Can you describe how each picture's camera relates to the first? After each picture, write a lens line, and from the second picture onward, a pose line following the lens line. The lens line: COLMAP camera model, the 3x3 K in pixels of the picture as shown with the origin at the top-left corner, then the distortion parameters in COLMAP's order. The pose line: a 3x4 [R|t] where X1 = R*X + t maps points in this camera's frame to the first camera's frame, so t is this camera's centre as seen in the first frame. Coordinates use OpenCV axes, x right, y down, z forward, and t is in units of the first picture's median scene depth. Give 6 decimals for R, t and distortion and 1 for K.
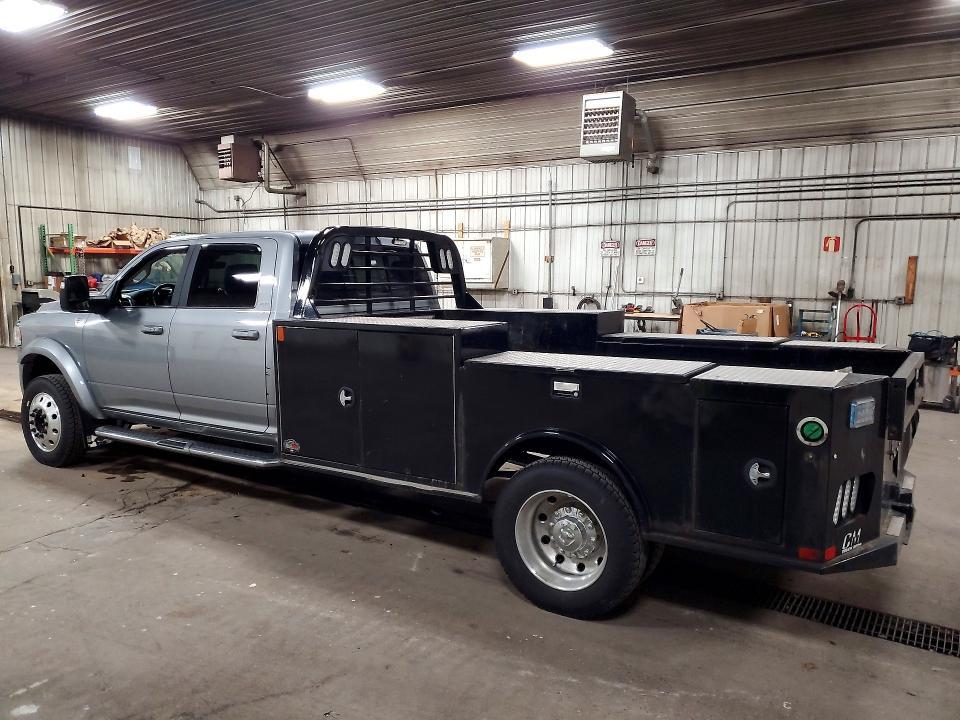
lens RADIAL K [[770.2, 0, 480.0], [0, 770.2, 360.0], [0, 0, 1]] dist [0.165761, -0.174470]
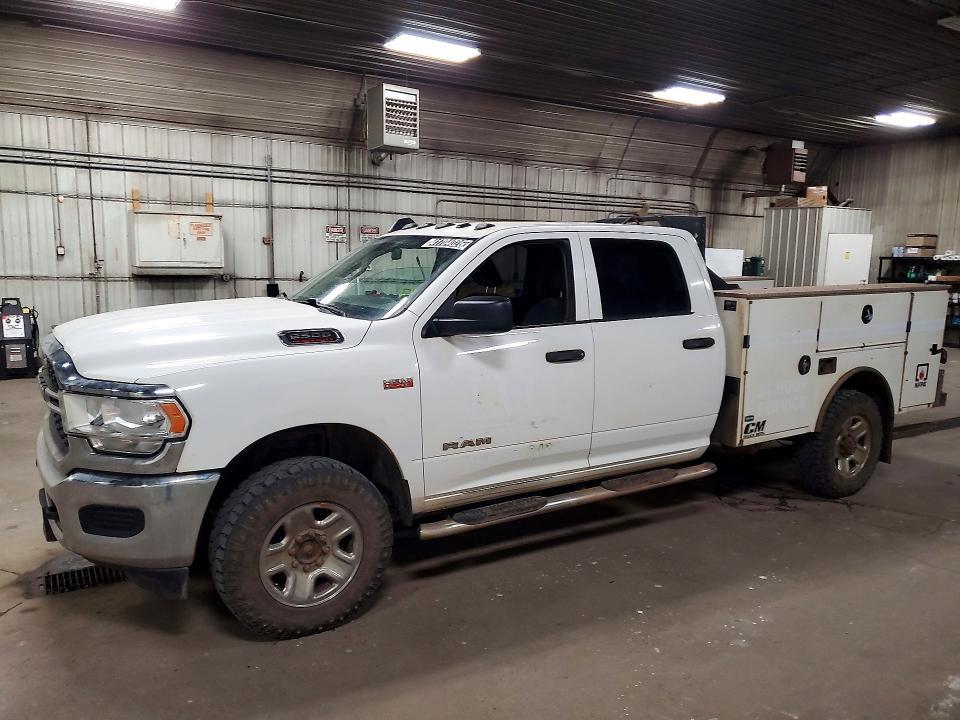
lens RADIAL K [[770.2, 0, 480.0], [0, 770.2, 360.0], [0, 0, 1]] dist [0.165761, -0.174470]
pose [[0.455410, -0.117608, 0.882480, -0.659177], [0.087332, 0.992357, 0.087183, -0.053553], [-0.885988, 0.037364, 0.462200, 0.382848]]
